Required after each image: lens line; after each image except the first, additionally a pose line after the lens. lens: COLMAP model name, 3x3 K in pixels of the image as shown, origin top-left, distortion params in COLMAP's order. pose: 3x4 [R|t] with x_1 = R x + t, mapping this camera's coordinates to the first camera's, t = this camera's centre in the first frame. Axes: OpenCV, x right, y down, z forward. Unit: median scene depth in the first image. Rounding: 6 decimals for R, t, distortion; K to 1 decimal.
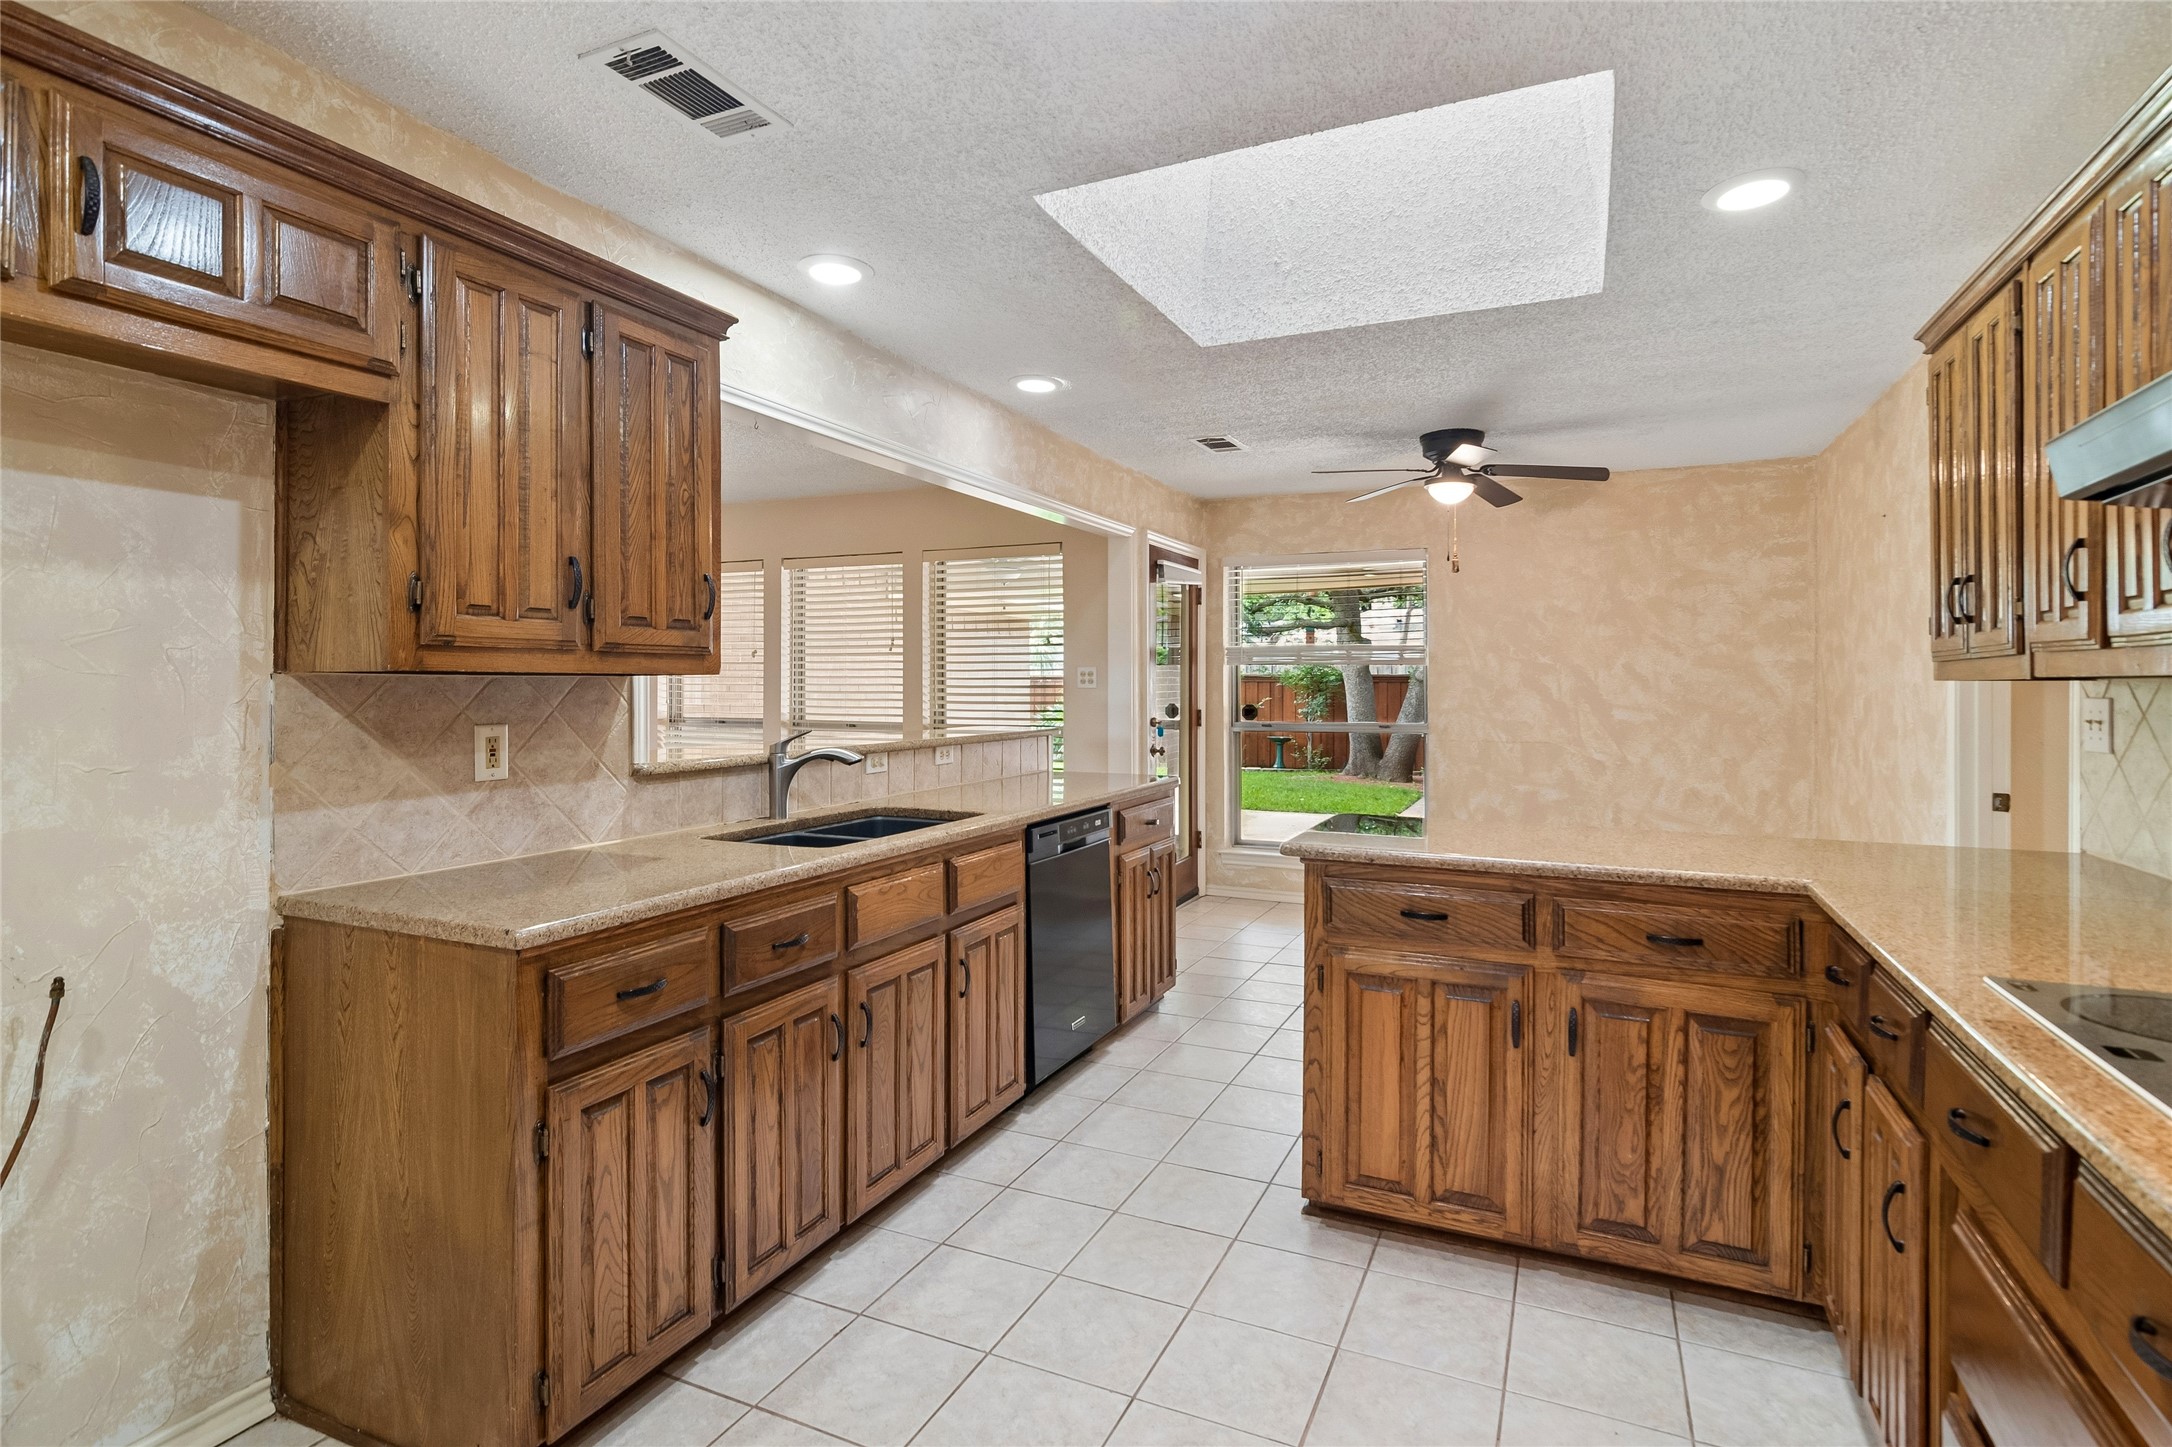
lens RADIAL K [[1049.8, 0, 1103.0], [0, 1049.8, 683.7], [0, 0, 1]] dist [-0.001417, 0.000206]
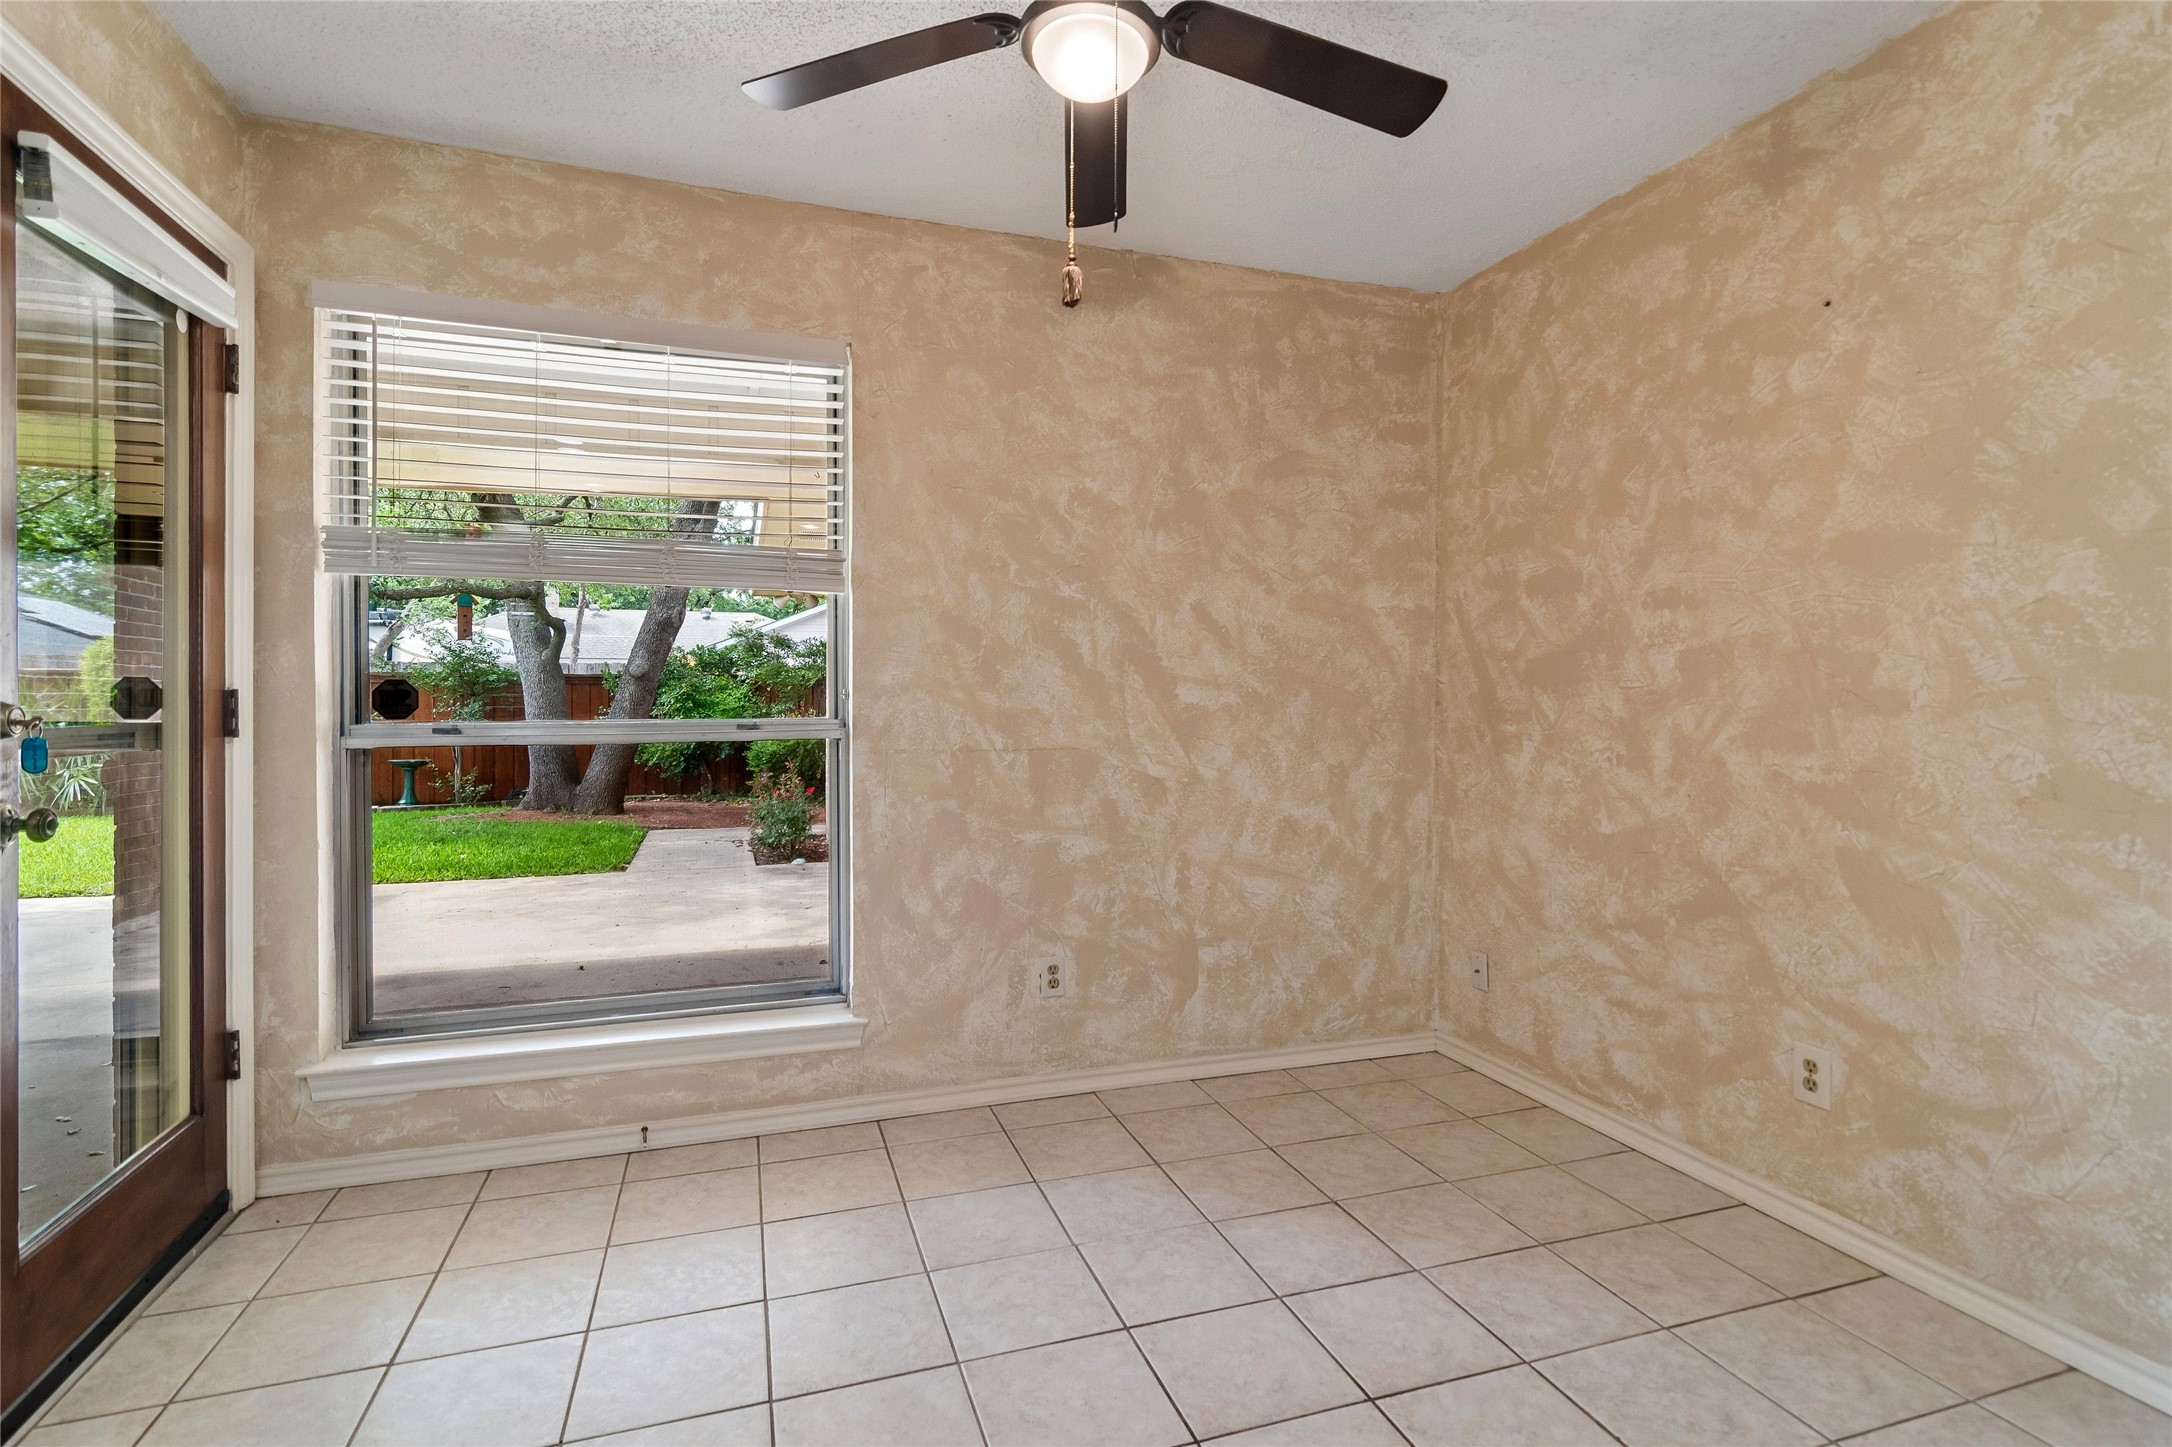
lens RADIAL K [[1049.8, 0, 1088.5], [0, 1049.8, 701.3], [0, 0, 1]] dist [-0.001417, 0.000206]
pose [[0.729531, -0.001826, 0.683946, 0.070258], [-0.000713, 0.999994, 0.003431, 0.031416], [-0.683948, -0.002991, 0.729525, 0.627739]]
